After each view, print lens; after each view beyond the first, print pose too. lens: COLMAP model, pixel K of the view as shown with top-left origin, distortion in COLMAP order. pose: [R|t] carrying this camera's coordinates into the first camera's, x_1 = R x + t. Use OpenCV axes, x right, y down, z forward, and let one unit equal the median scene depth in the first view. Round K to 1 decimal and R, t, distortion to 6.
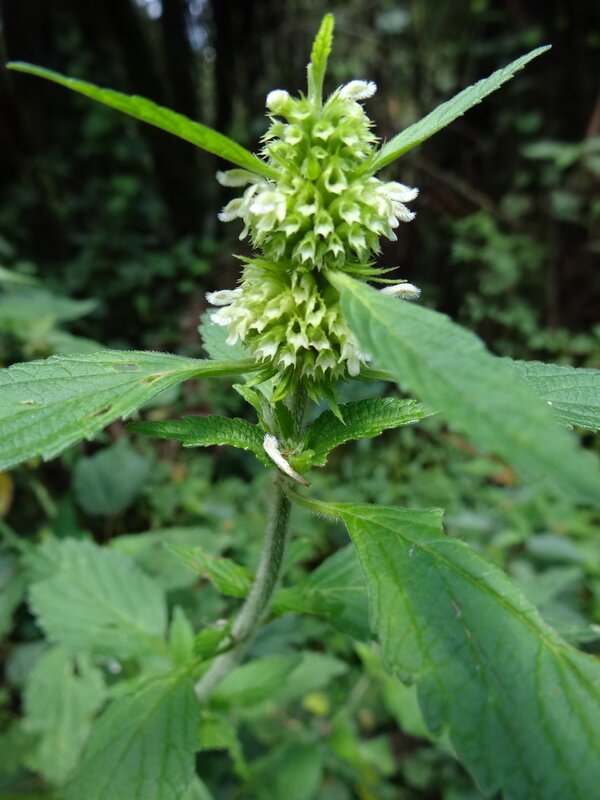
lens RADIAL K [[579.7, 0, 303.9], [0, 579.7, 401.2], [0, 0, 1]] dist [0.000393, 0.002670]
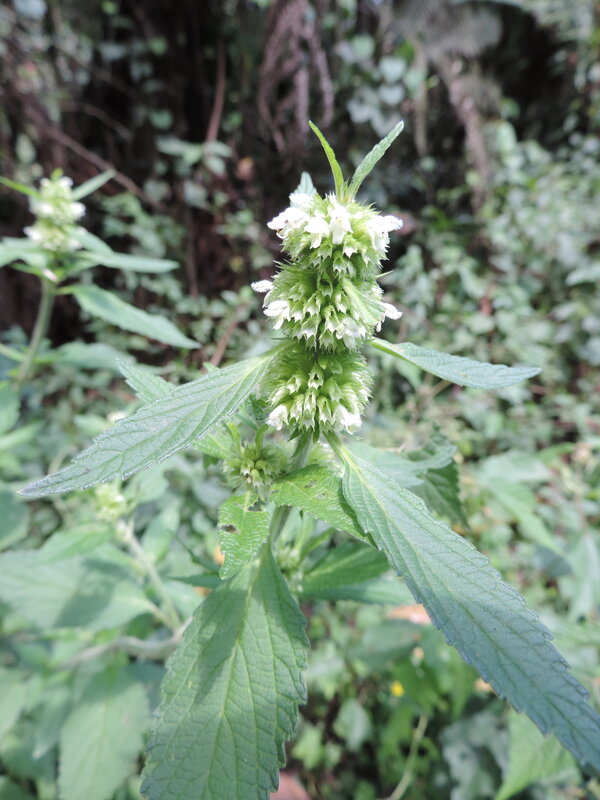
lens RADIAL K [[566.0, 0, 302.7], [0, 566.0, 397.2], [0, 0, 1]] dist [-0.011307, -0.003924]
pose [[0.842728, -0.092919, 0.530260, -0.028711], [0.073156, 0.995621, 0.058202, 0.033845], [-0.533346, -0.010257, 0.845835, -0.127308]]
